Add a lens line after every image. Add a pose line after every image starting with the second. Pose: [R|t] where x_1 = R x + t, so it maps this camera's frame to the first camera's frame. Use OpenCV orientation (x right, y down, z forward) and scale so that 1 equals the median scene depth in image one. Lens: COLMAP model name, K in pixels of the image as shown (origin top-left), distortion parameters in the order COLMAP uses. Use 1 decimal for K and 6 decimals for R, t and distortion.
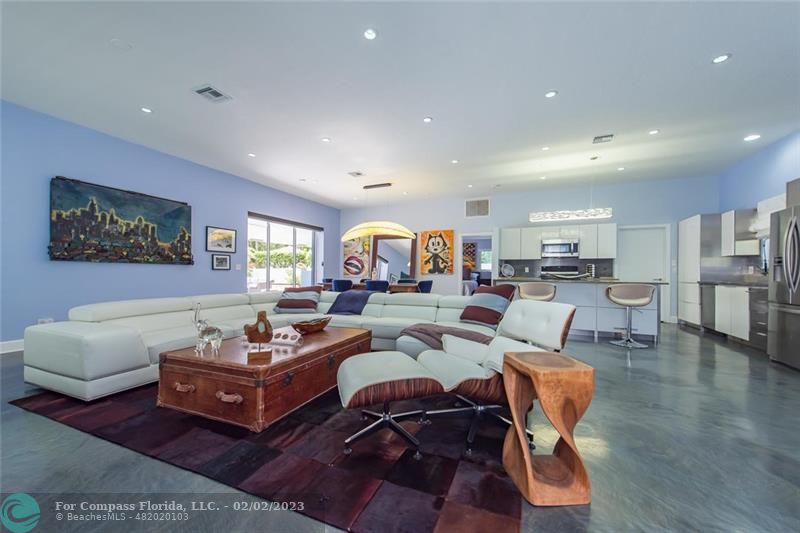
lens RADIAL K [[312.0, 0, 400.0], [0, 312.0, 266.5], [0, 0, 1]] dist [0.002012, 0.000189]
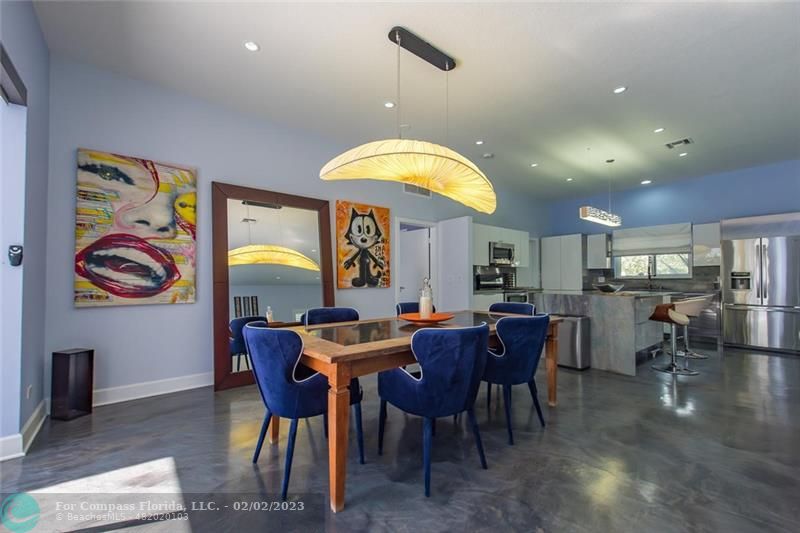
lens RADIAL K [[329.4, 0, 399.7], [0, 329.4, 274.7], [0, 0, 1]] dist [-0.000169, 0.000012]
pose [[0.457943, 0.006150, 0.888960, -0.344847], [-0.012741, 0.999919, -0.000354, 0.001865], [-0.888890, -0.011164, 0.457984, 0.699675]]
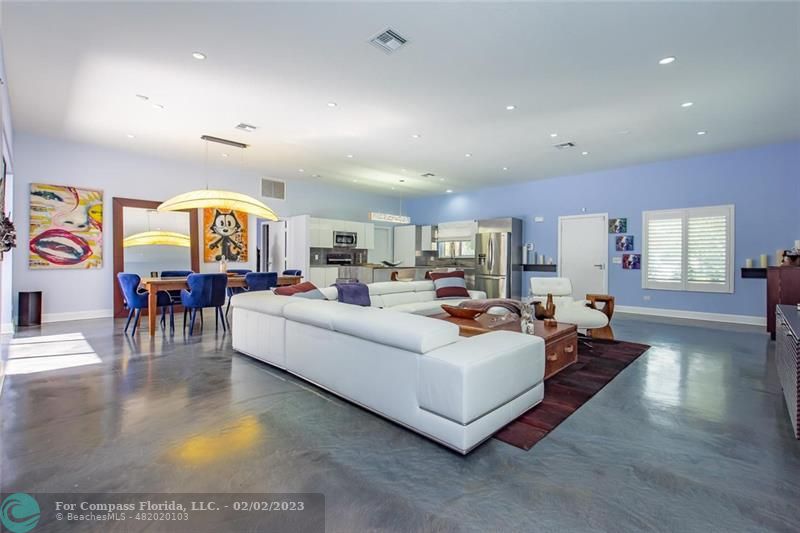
lens RADIAL K [[354.6, 0, 402.8], [0, 354.6, 261.3], [0, 0, 1]] dist [-0.000832, -0.000575]
pose [[0.343953, -0.009713, 0.938937, -0.574734], [-0.023885, 0.999532, 0.019089, -0.005194], [-0.938683, -0.028992, 0.343560, 0.272531]]
